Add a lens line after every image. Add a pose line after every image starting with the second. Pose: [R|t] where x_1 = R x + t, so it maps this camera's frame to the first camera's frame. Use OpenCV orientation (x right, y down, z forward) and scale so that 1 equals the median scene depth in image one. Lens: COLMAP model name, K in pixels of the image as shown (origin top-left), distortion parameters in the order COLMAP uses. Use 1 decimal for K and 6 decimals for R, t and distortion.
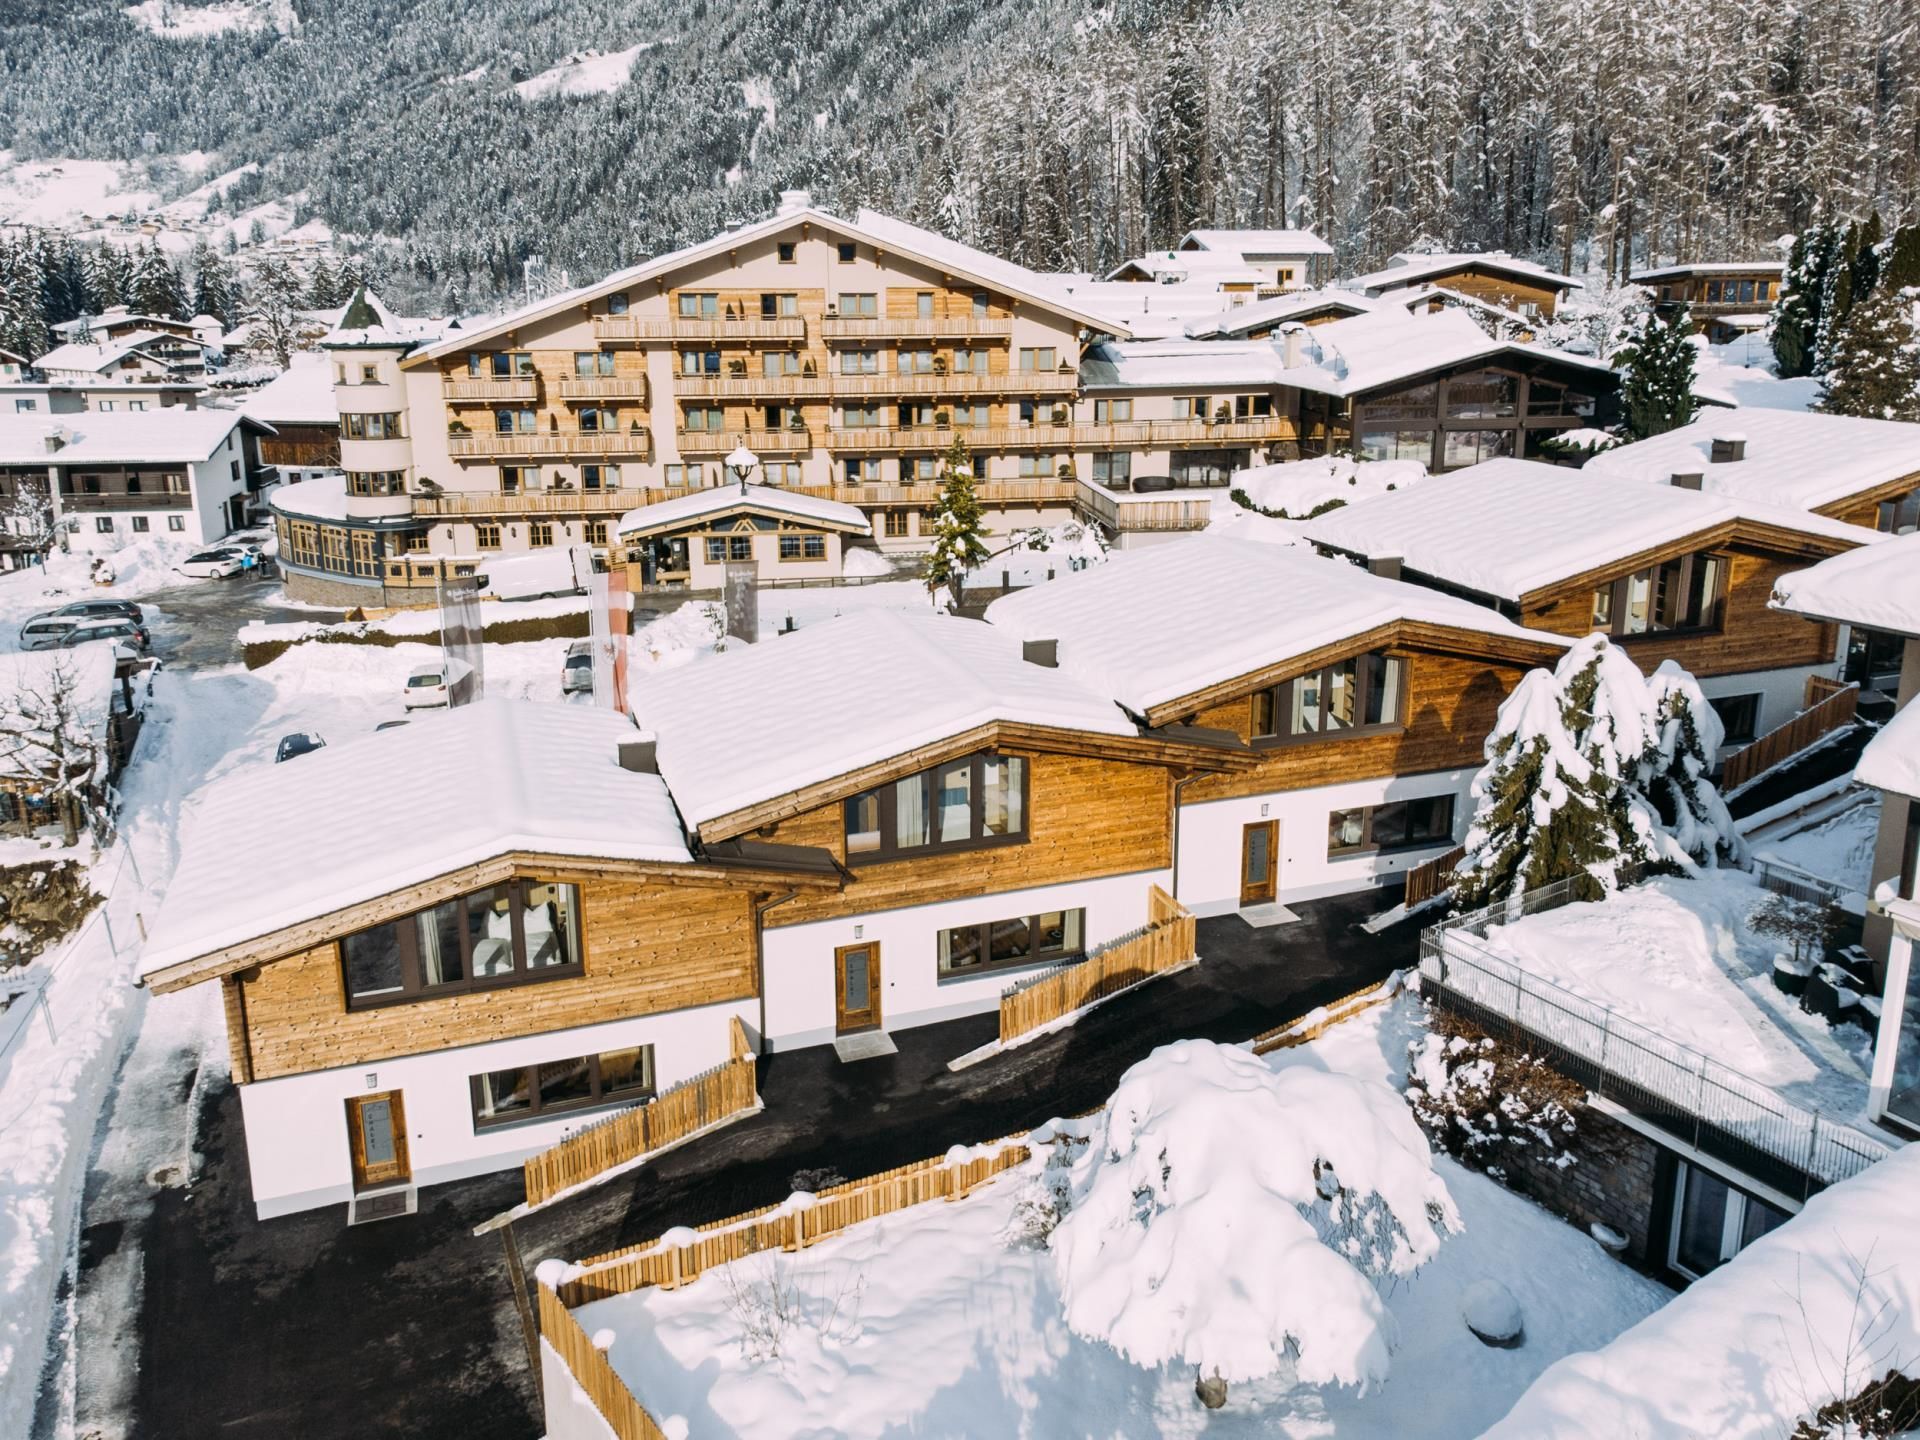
lens RADIAL K [[1436.5, 0, 956.8], [0, 1436.5, 653.9], [0, 0, 1]] dist [0.039869, -0.003461]
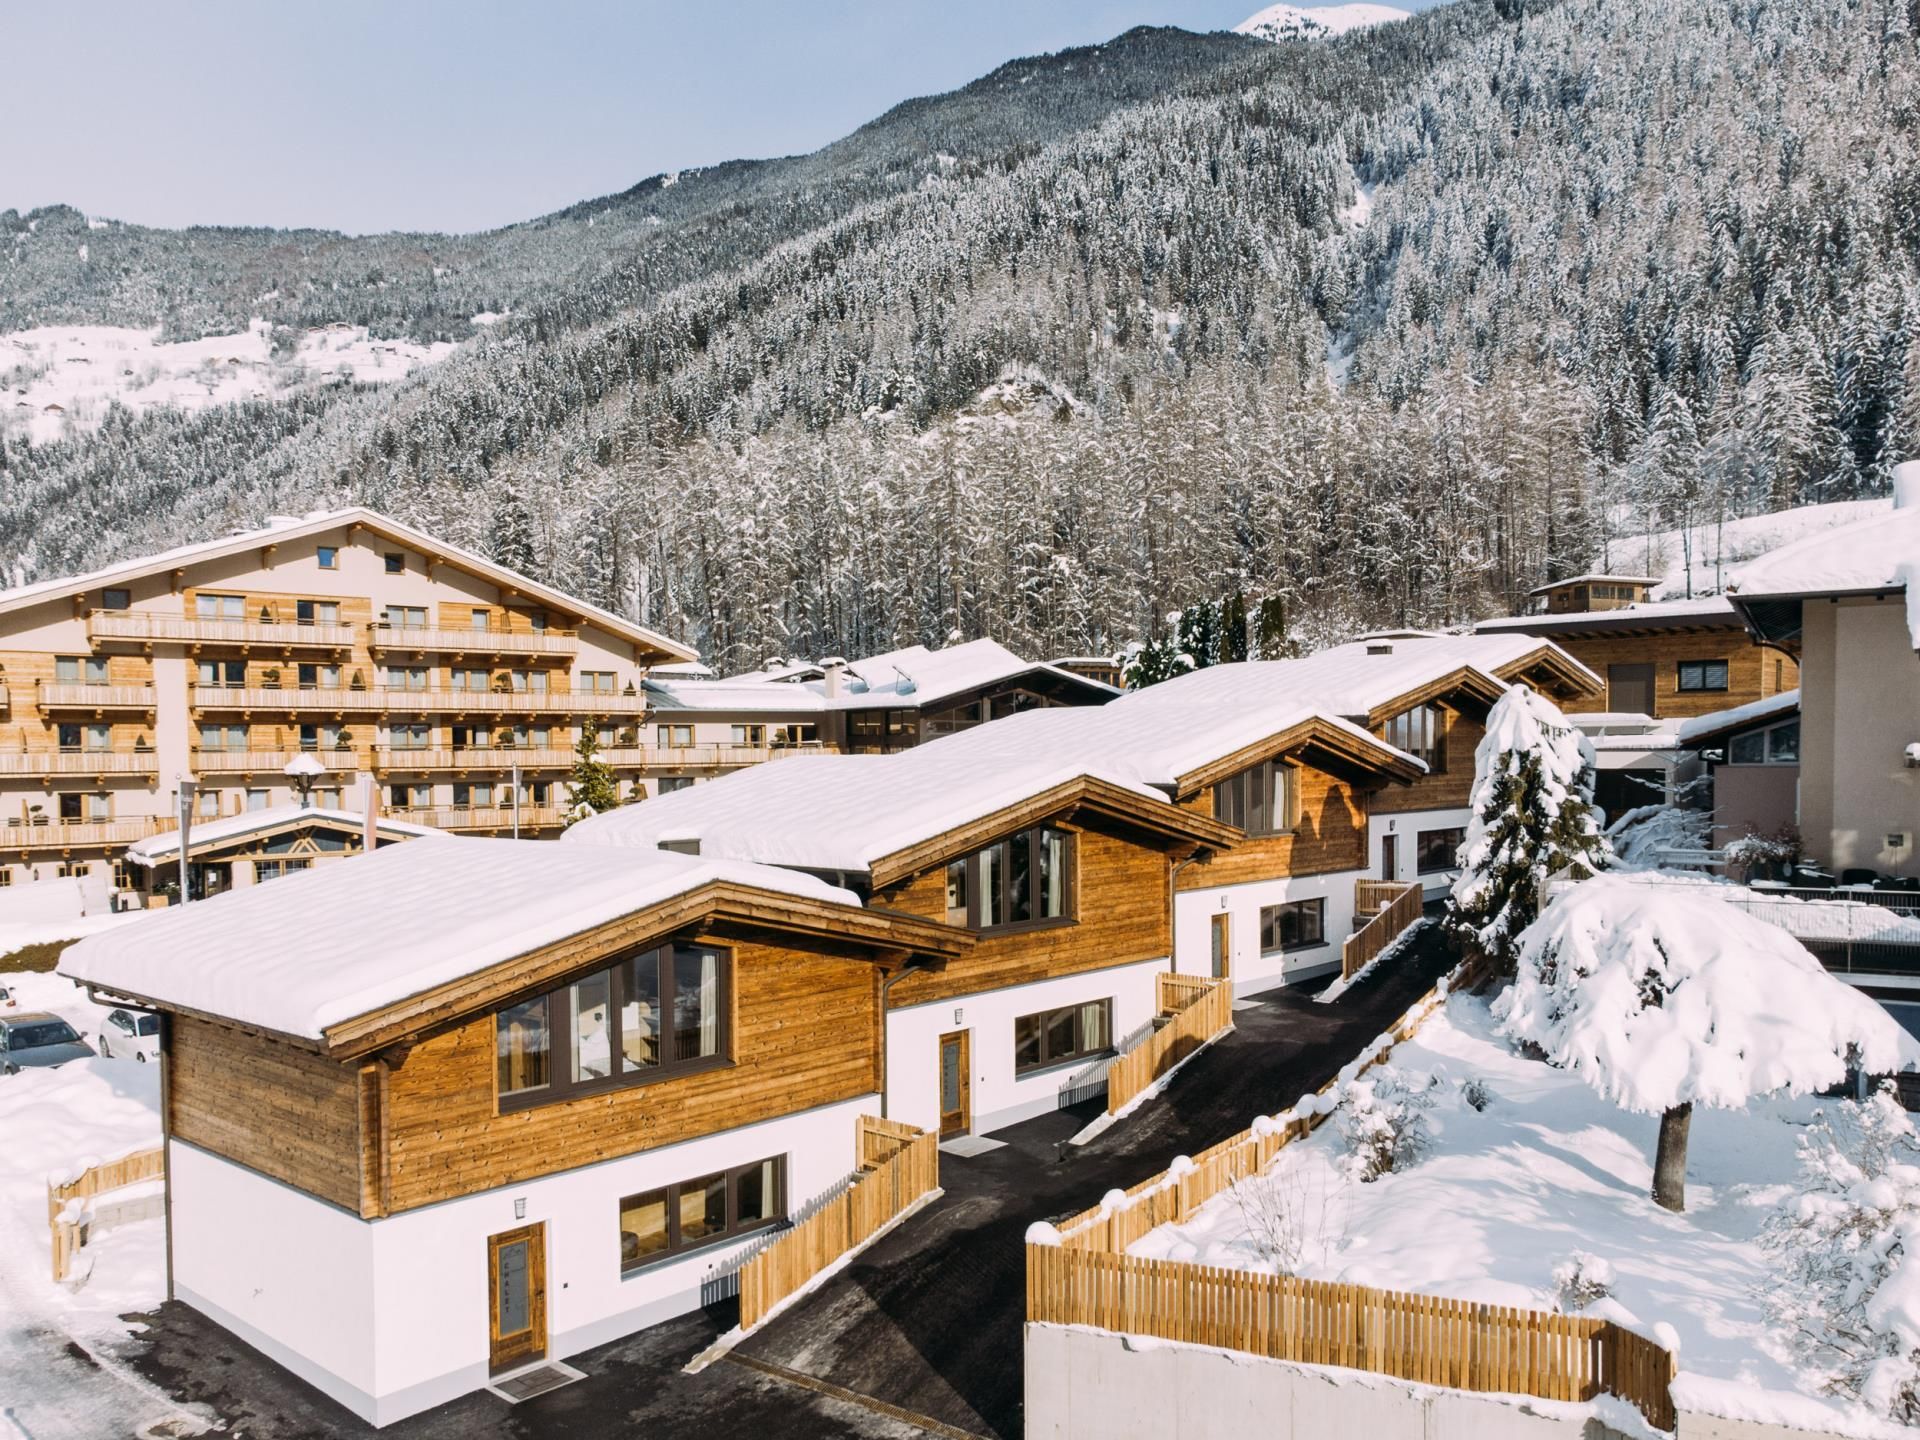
lens RADIAL K [[1459.5, 0, 956.1], [0, 1459.5, 808.5], [0, 0, 1]] dist [0.010541, -0.001006]
pose [[0.879142, -0.020751, 0.476107, -0.220432], [0.125607, 0.973815, -0.189493, 0.102853], [-0.459708, 0.226394, 0.858728, 0.069248]]
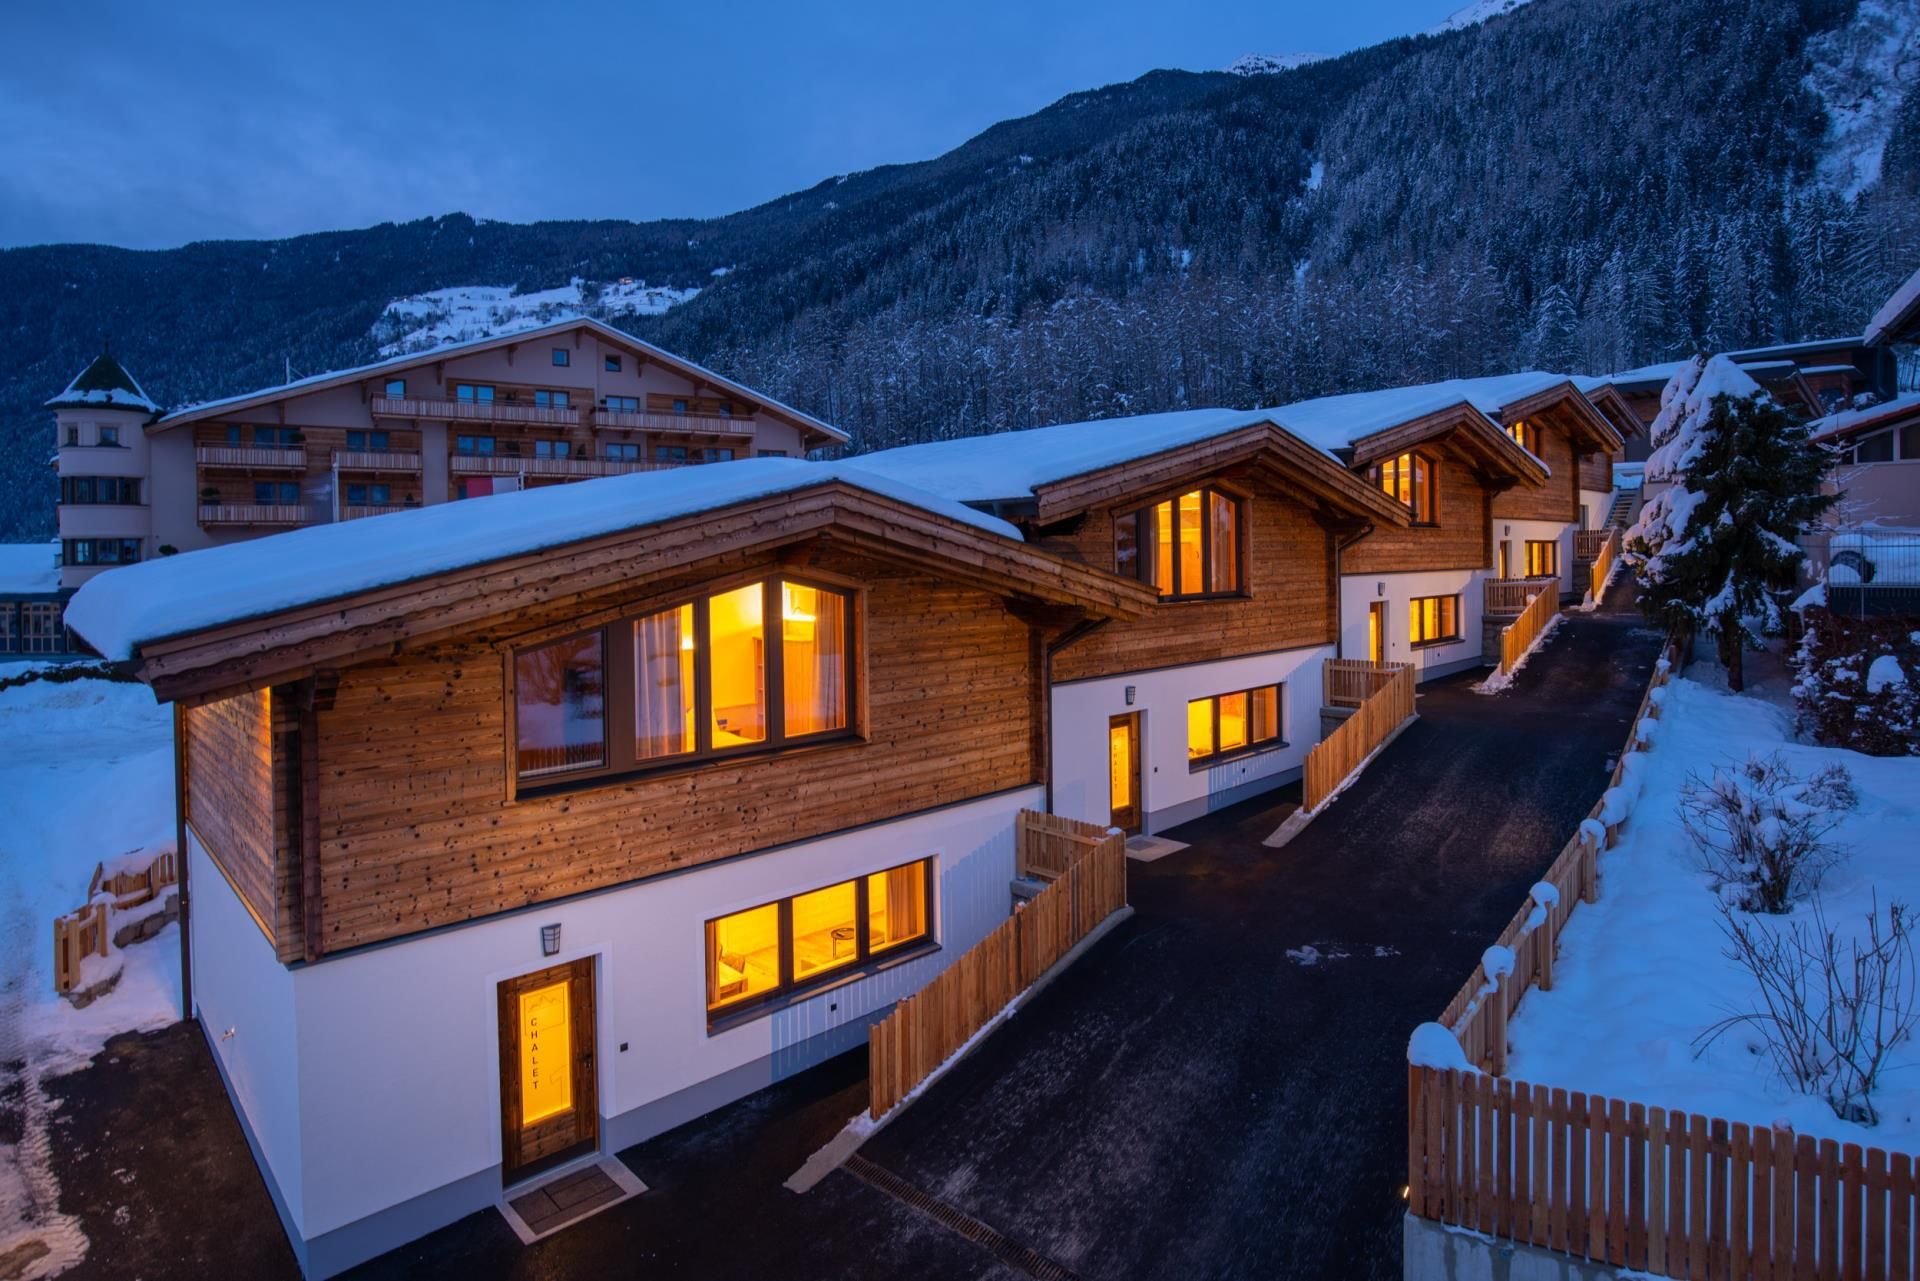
lens RADIAL K [[1004.9, 0, 958.8], [0, 1004.9, 571.1], [0, 0, 1]] dist [-0.025943, 0.000301]
pose [[0.912765, -0.014226, 0.408237, -0.161511], [0.114306, 0.968363, -0.221828, 0.102053], [-0.392166, 0.249141, 0.885514, 0.228346]]
